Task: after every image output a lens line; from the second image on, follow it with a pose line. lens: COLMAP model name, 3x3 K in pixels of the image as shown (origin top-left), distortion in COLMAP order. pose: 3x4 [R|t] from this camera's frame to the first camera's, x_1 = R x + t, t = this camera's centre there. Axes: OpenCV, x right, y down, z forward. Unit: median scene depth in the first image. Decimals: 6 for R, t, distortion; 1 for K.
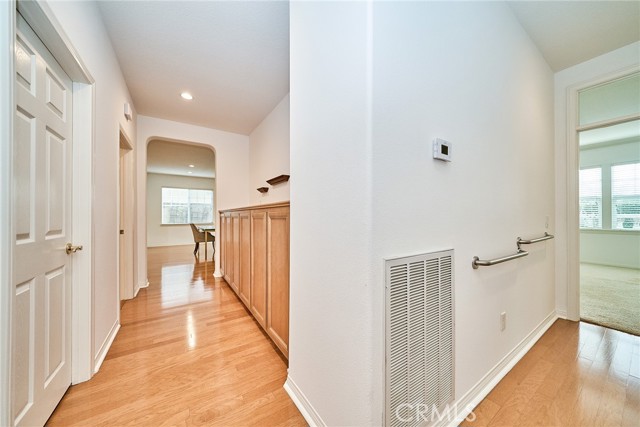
lens RADIAL K [[218.6, 0, 320.5], [0, 218.6, 215.2], [0, 0, 1]] dist [-0.001336, -0.000406]
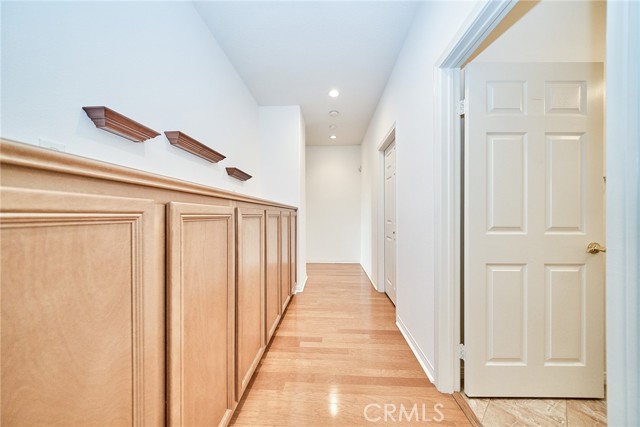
lens RADIAL K [[218.6, 0, 322.8], [0, 218.6, 213.9], [0, 0, 1]] dist [-0.001336, -0.000406]
pose [[-0.809385, 0.001911, 0.587275, -1.212512], [0.000971, 0.999998, -0.001917, 0.012678], [-0.587278, -0.000981, -0.809385, 1.991603]]
